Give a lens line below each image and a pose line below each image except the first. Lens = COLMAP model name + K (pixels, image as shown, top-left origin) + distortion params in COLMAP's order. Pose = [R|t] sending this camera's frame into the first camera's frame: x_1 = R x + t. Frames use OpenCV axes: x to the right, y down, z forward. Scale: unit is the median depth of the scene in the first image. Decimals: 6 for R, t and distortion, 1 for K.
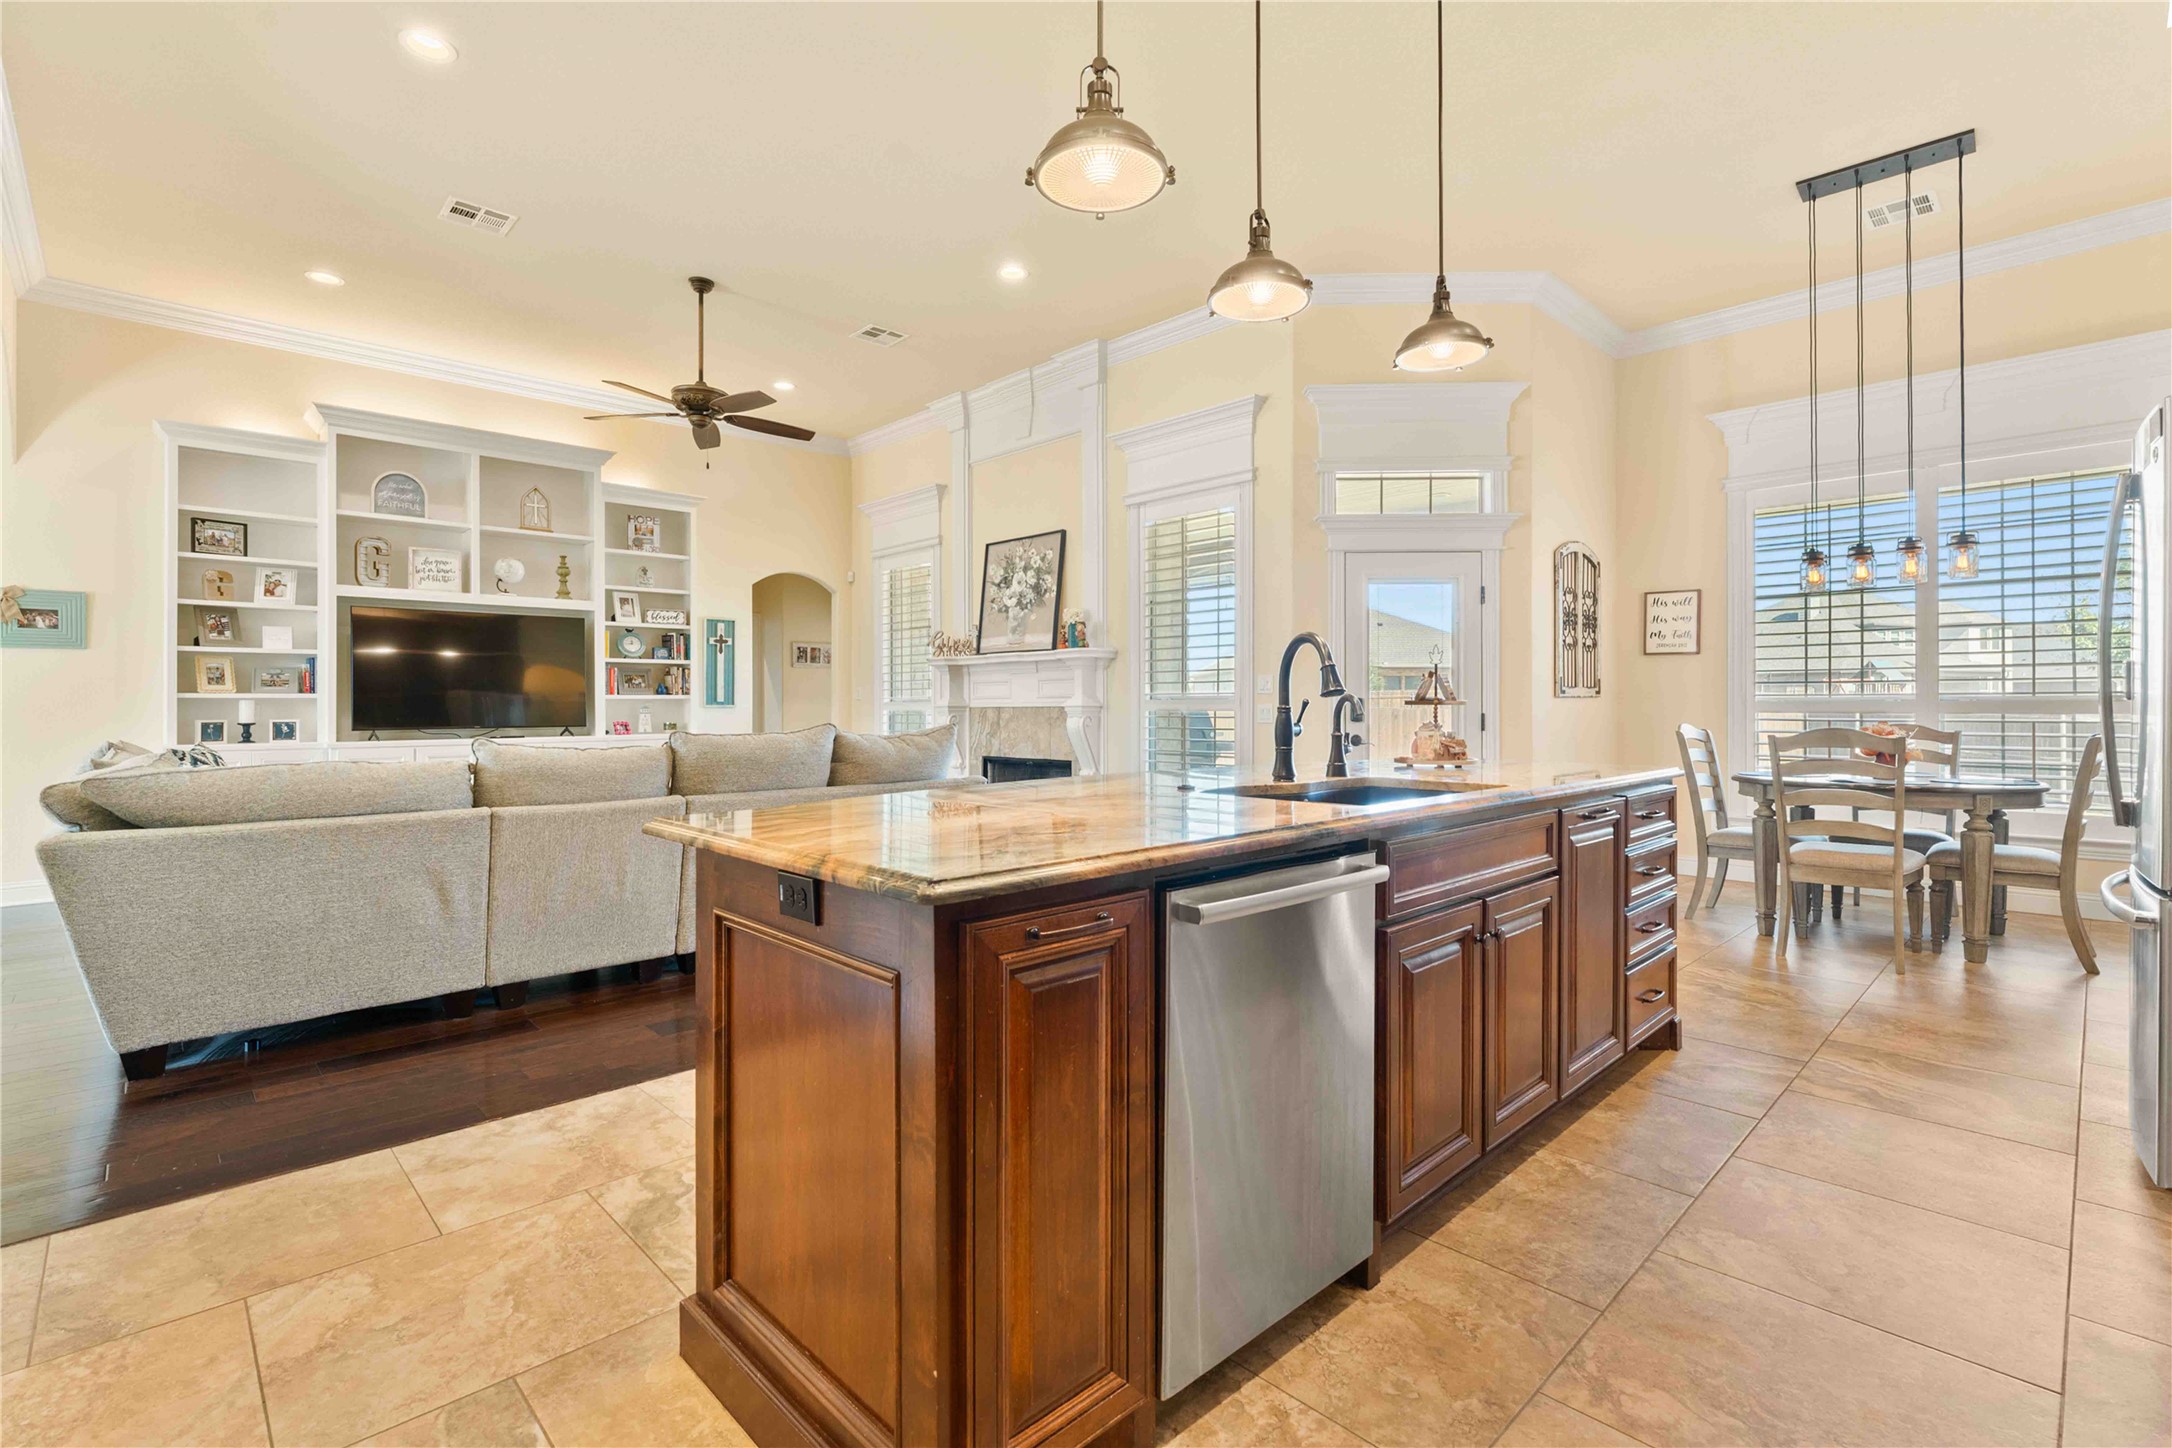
lens RADIAL K [[971.9, 0, 1099.8], [0, 971.9, 710.4], [0, 0, 1]] dist [0.000112, -0.000205]
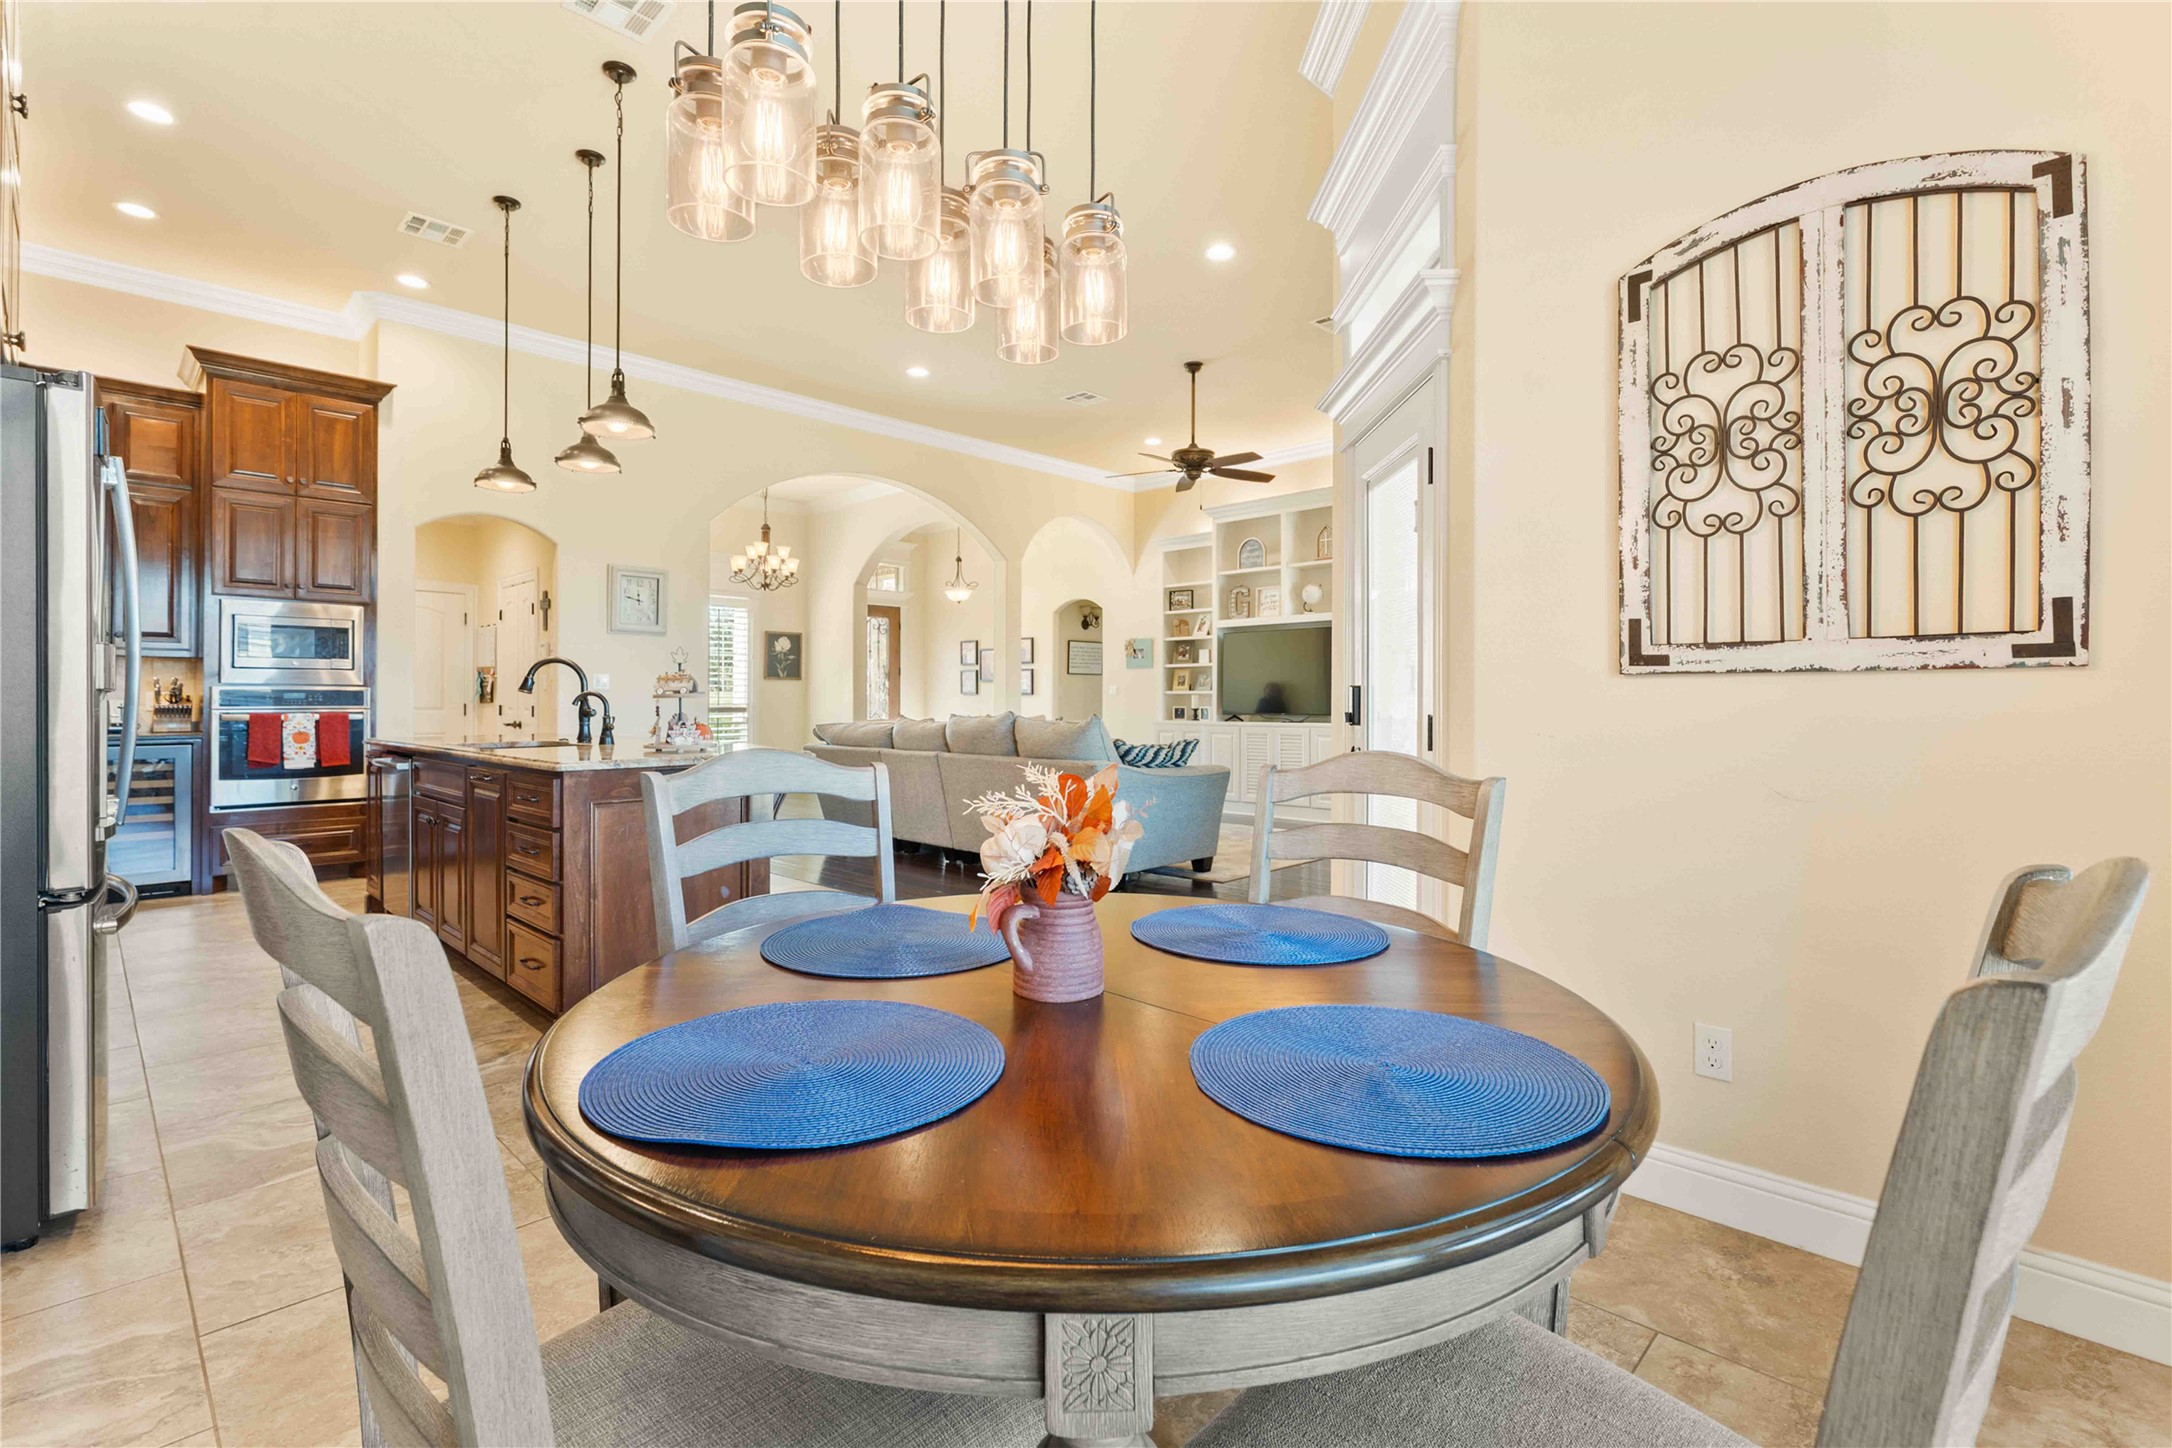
lens RADIAL K [[971.9, 0, 1083.7], [0, 971.9, 695.1], [0, 0, 1]] dist [0.000112, -0.000205]
pose [[0.019961, -0.002491, -0.999798, 0.773128], [-0.005752, 0.999980, -0.002606, -0.004365], [0.999784, 0.005803, 0.019946, 0.756824]]
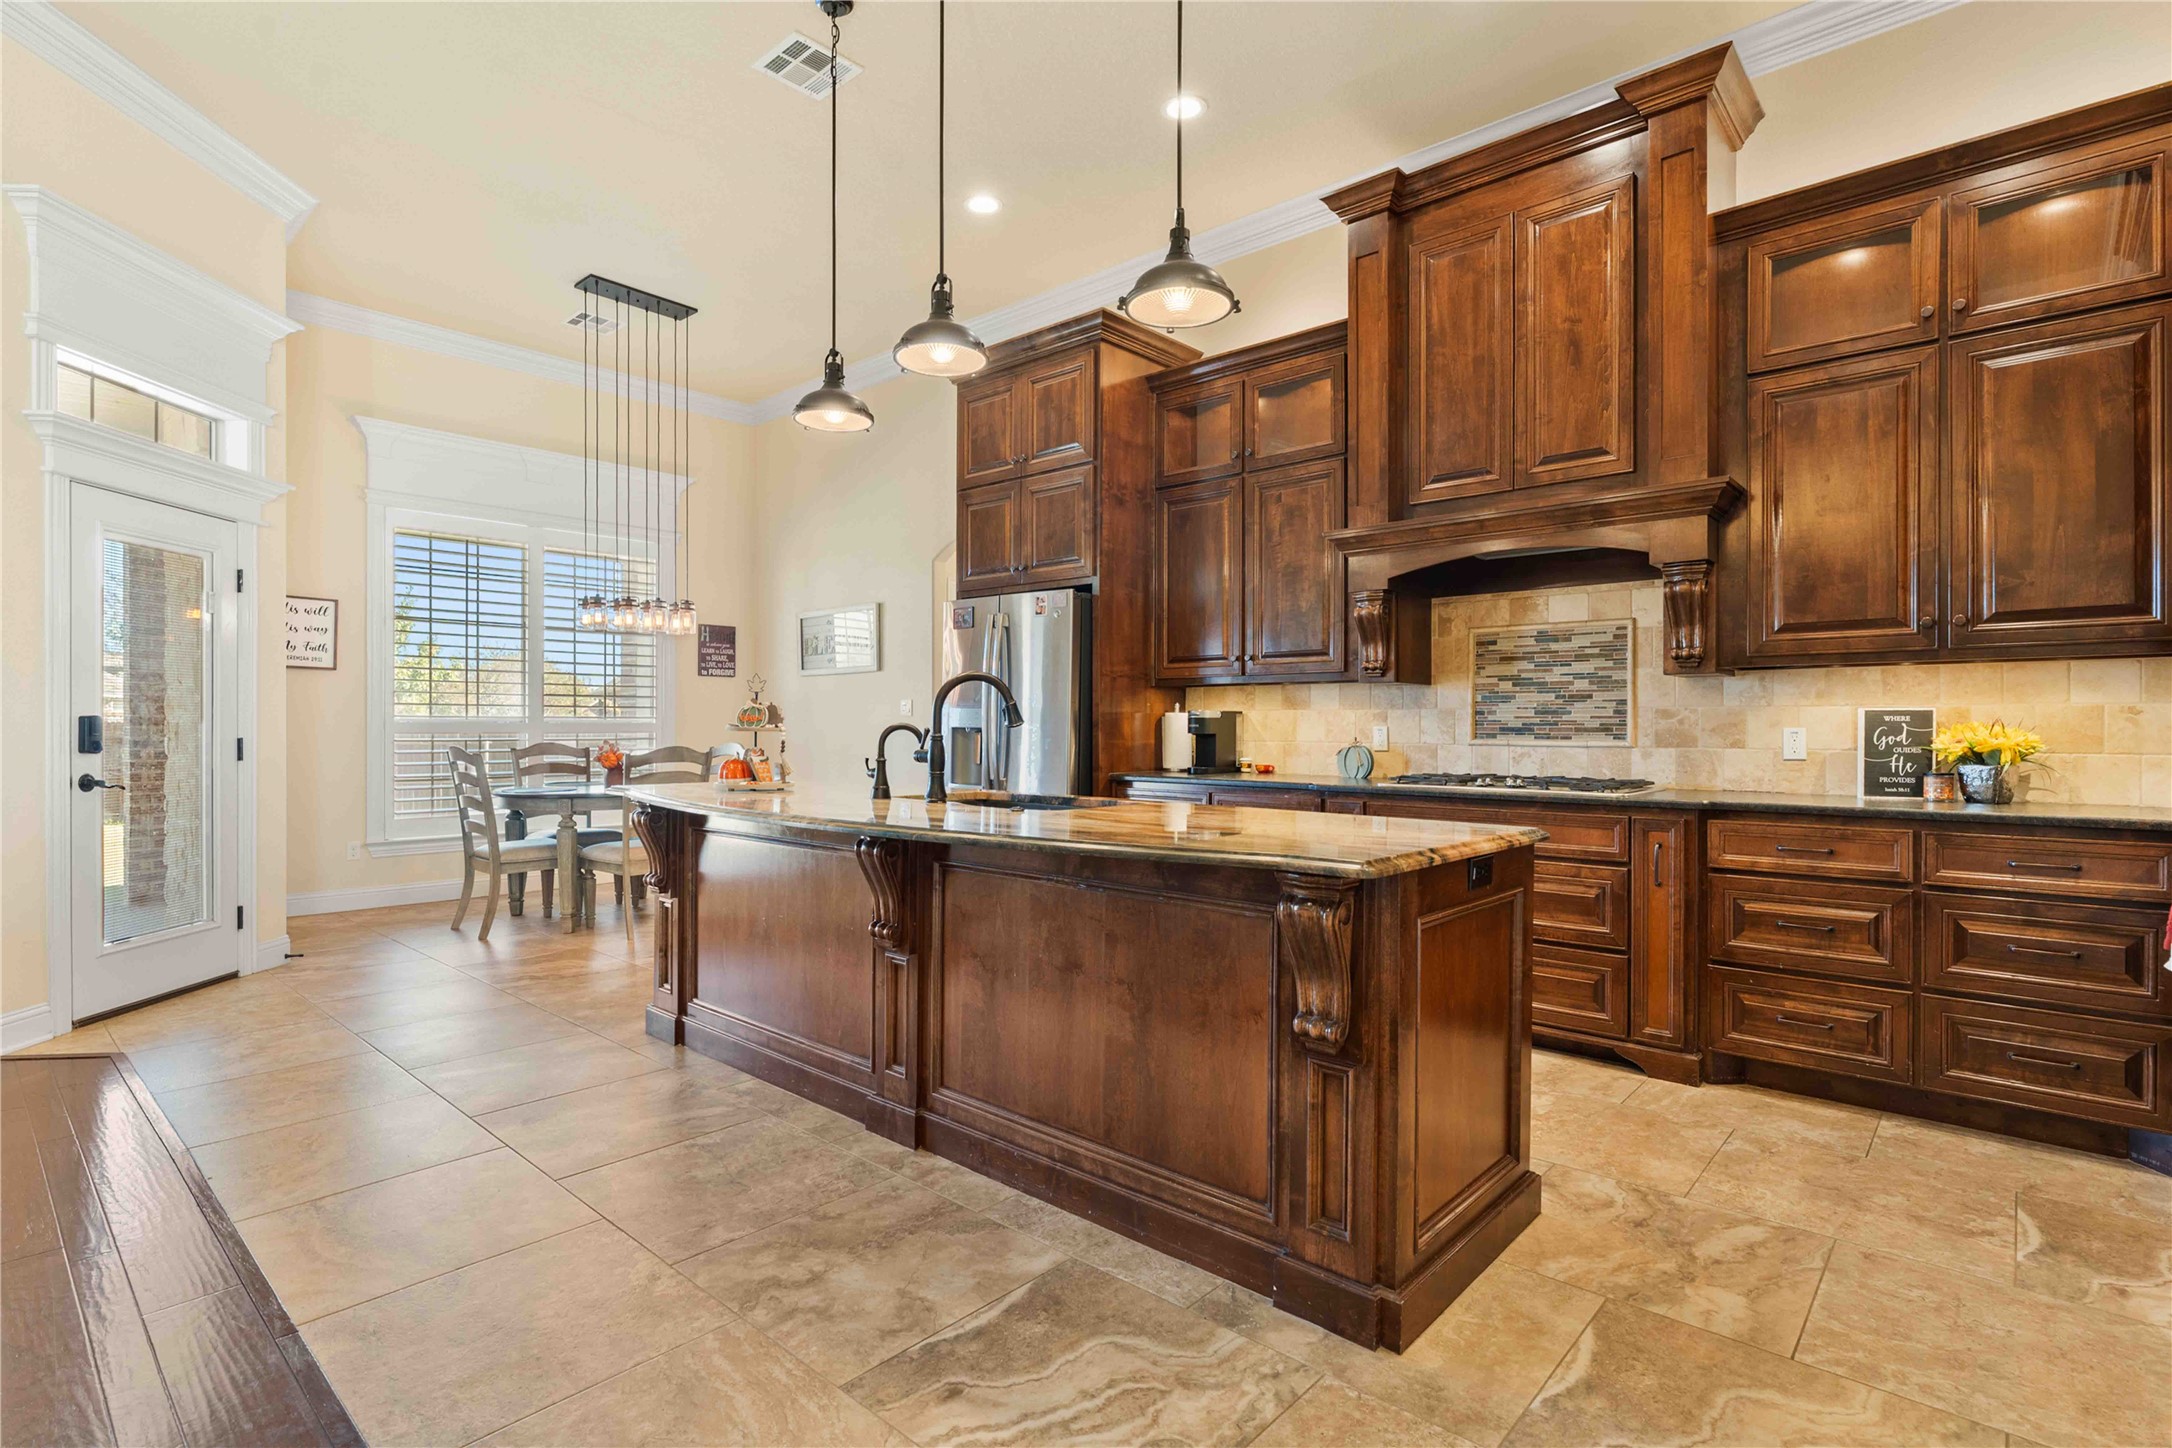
lens RADIAL K [[1032.5, 0, 1078.7], [0, 1032.5, 728.1], [0, 0, 1]] dist [0.008553, 0.000125]
pose [[-0.073054, -0.003127, 0.997323, -0.401830], [0.000615, 0.999995, 0.003181, -0.006333], [-0.997328, 0.000846, -0.073052, 0.375563]]
